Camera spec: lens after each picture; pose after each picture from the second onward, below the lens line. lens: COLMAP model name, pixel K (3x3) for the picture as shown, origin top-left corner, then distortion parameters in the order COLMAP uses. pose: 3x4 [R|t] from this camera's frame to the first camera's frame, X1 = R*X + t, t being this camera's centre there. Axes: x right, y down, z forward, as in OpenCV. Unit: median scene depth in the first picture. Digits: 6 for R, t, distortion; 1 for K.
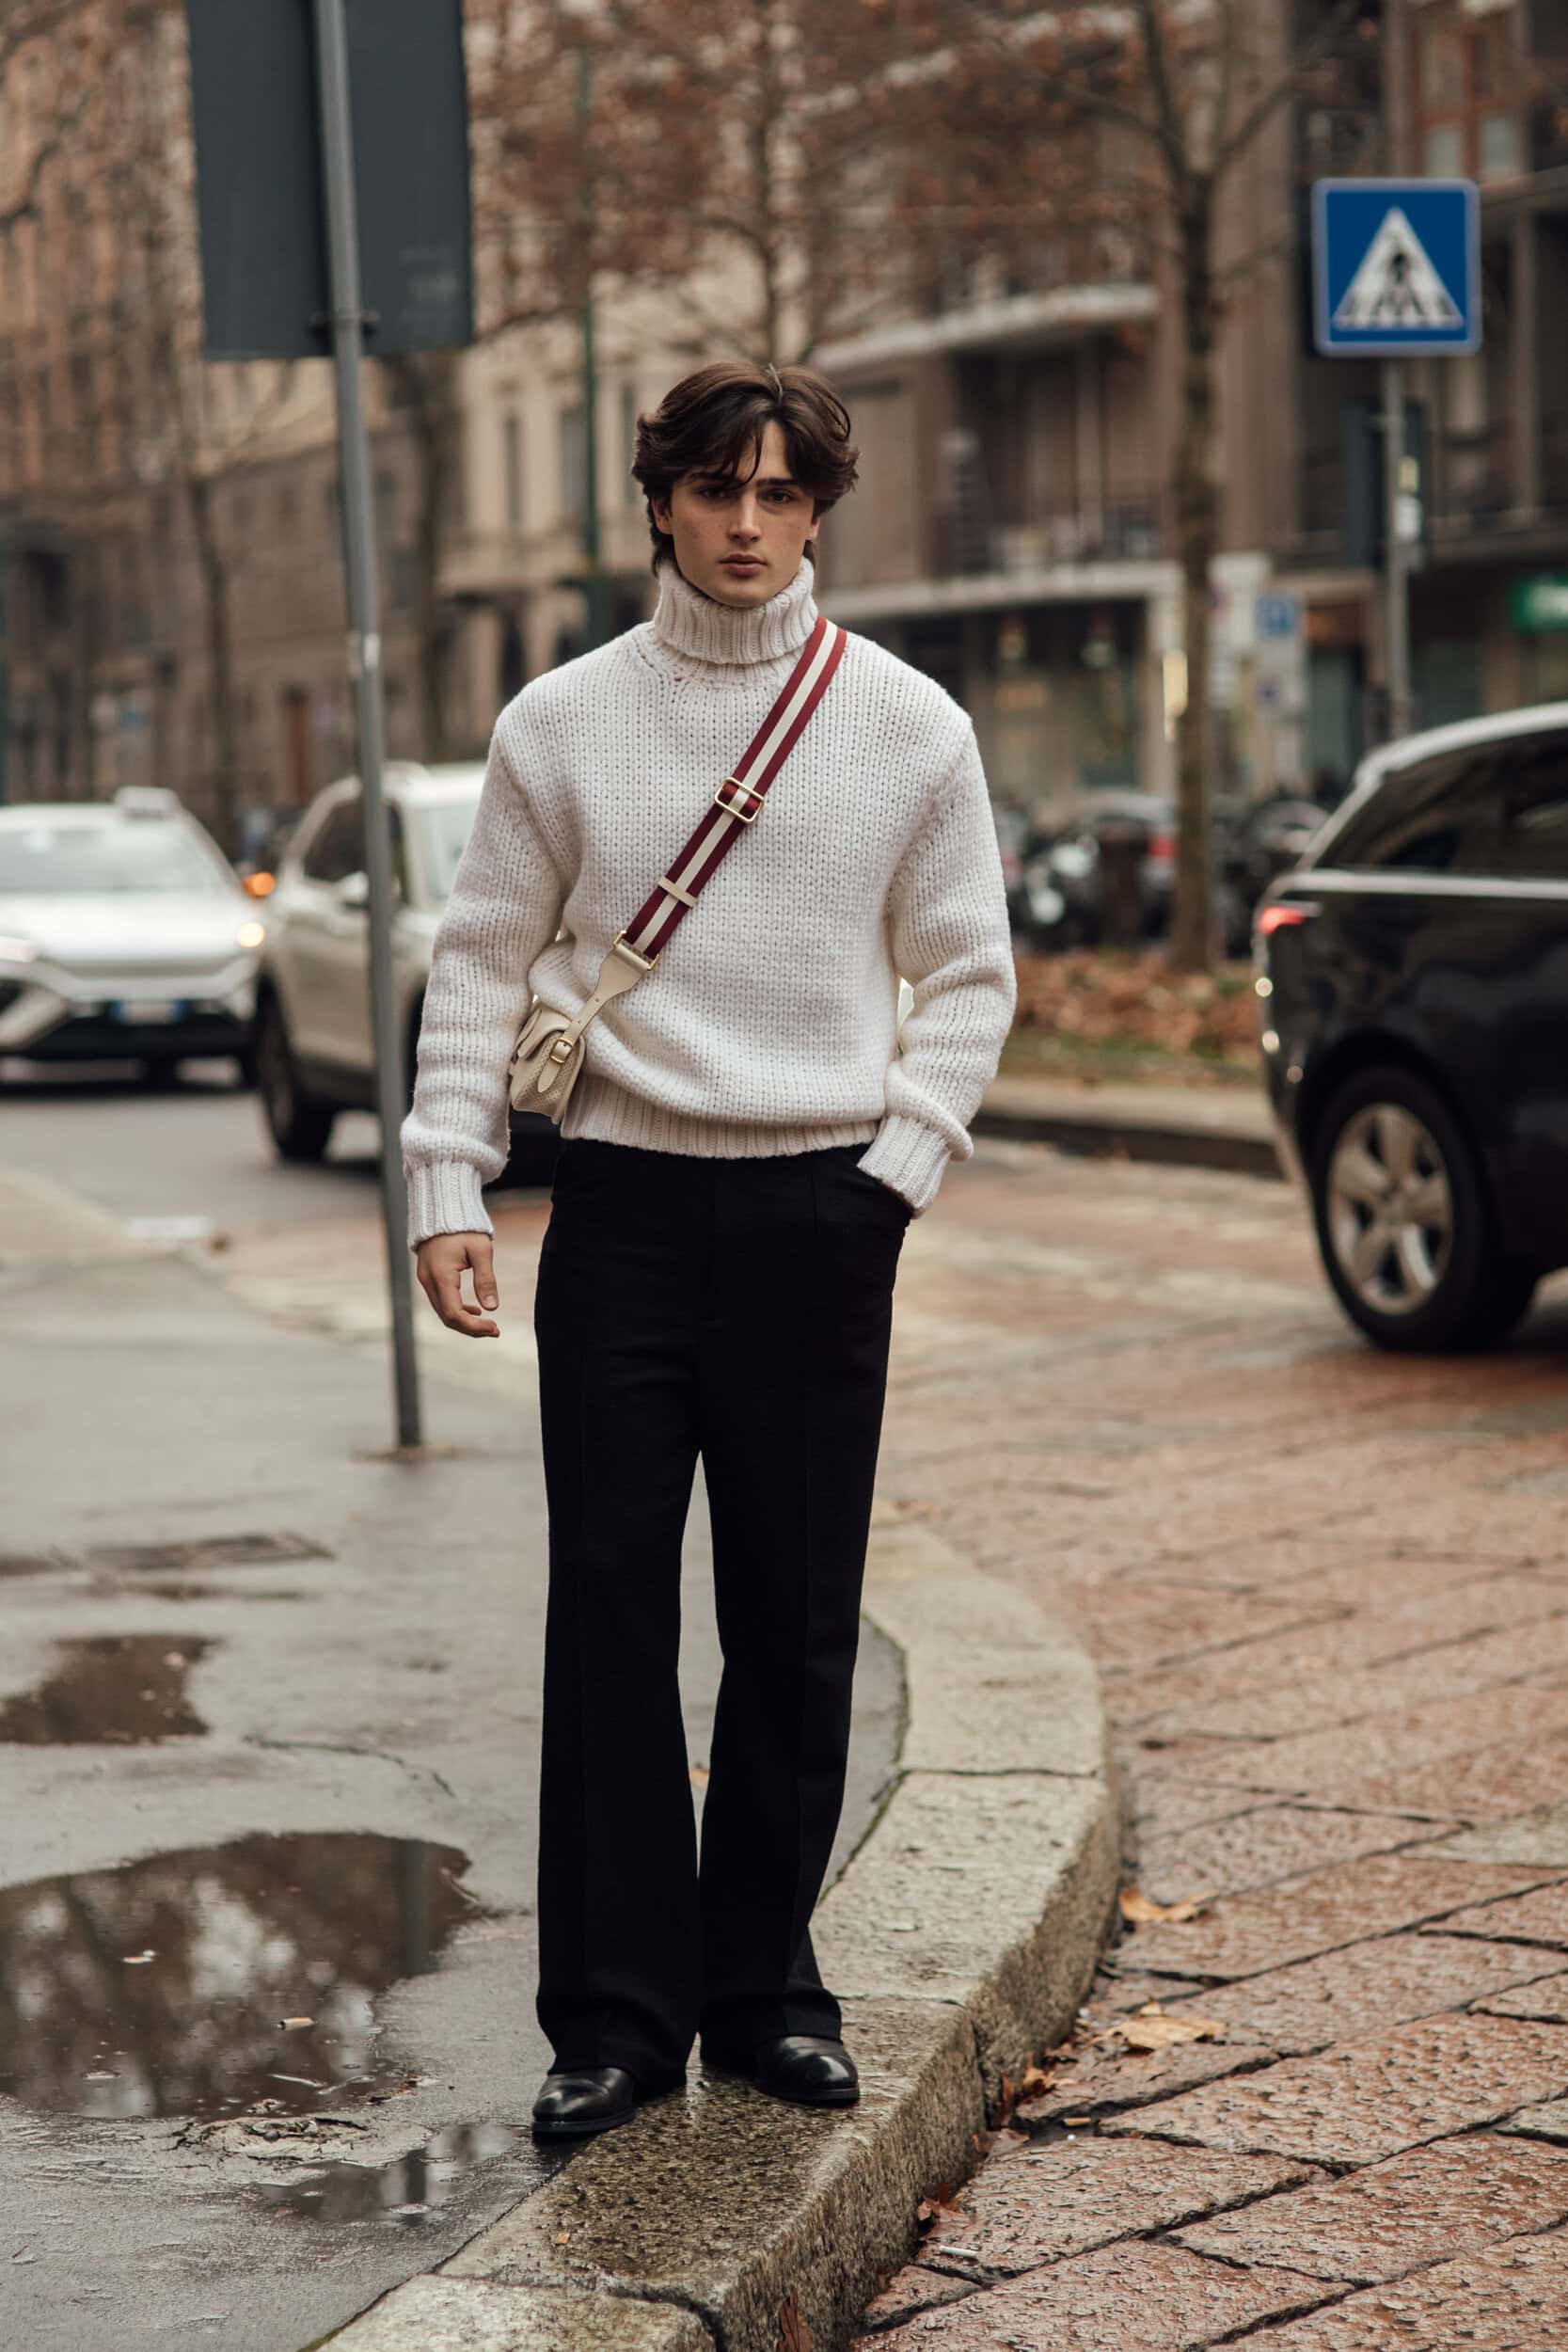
lens RADIAL K [[5870.9, 0, 791.7], [0, 5870.9, 1229.6], [0, 0, 1]] dist [0.040844, -1.152797]
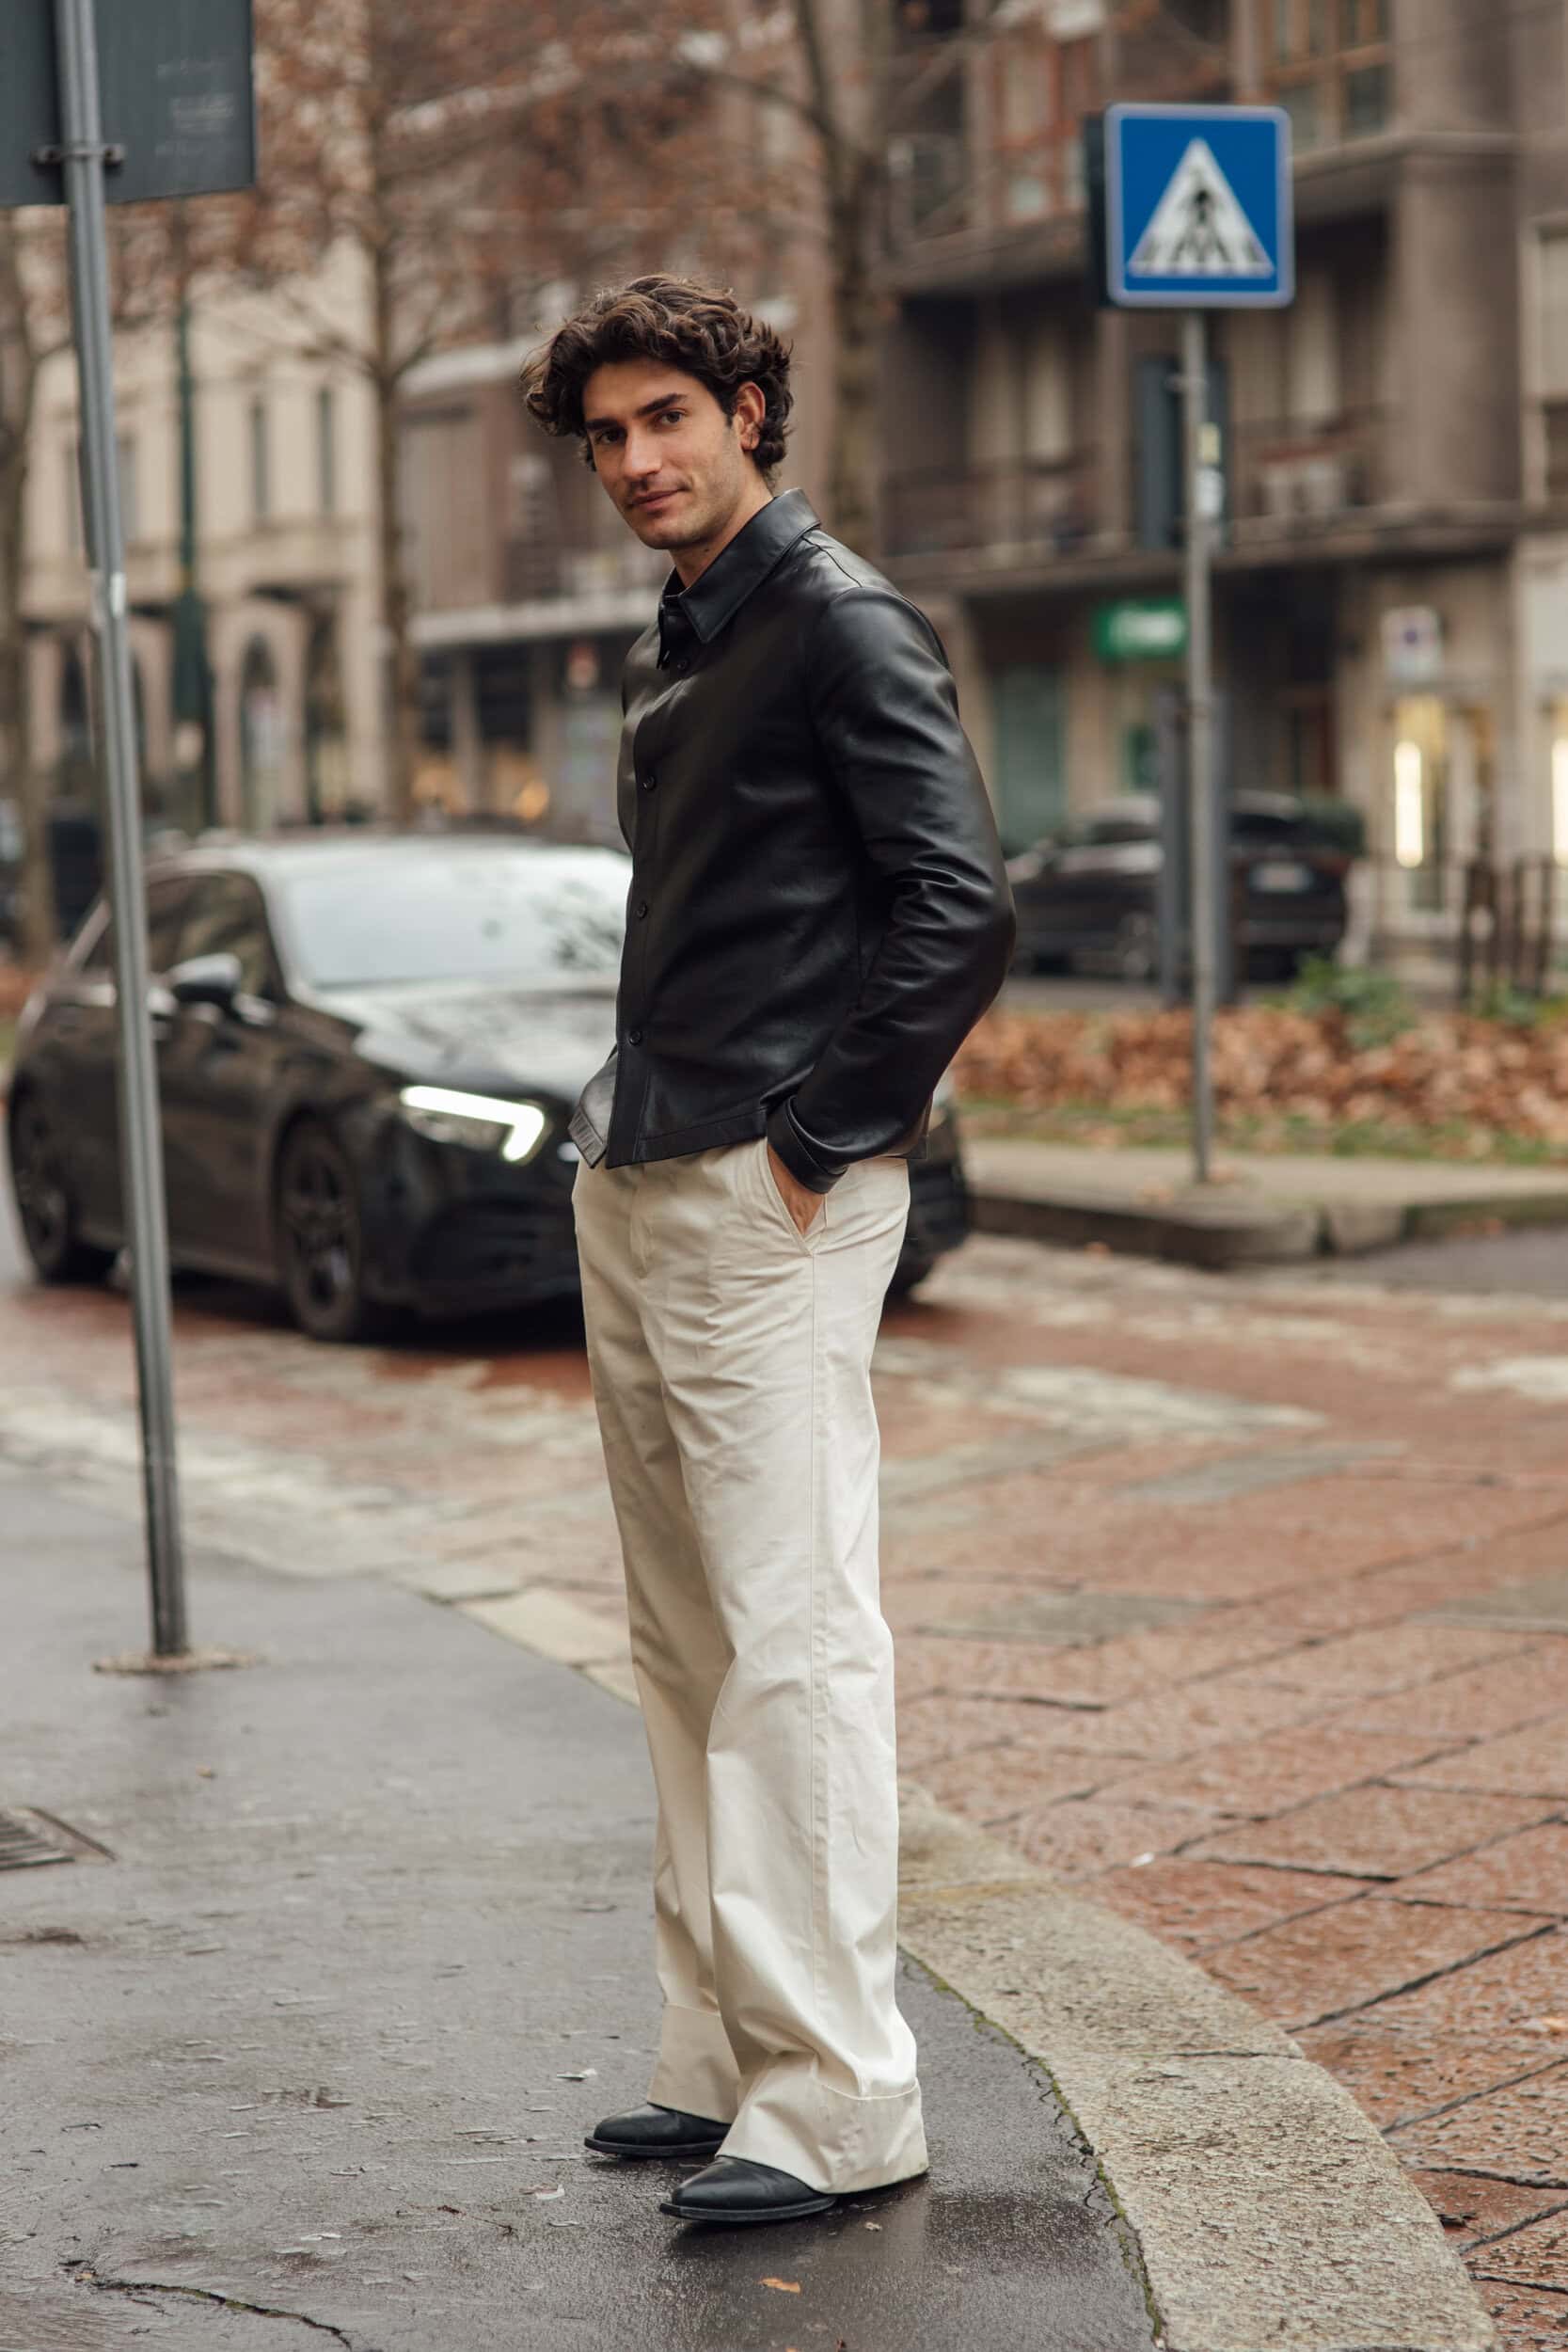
lens RADIAL K [[5617.5, 0, 784.0], [0, 5617.5, 1176.0], [0, 0, 1]] dist [-0.012563, -0.147474]
pose [[0.996547, -0.001592, 0.083015, -0.054041], [0.002570, 0.999929, -0.011670, -0.018016], [-0.082990, 0.011843, 0.996480, 0.324418]]
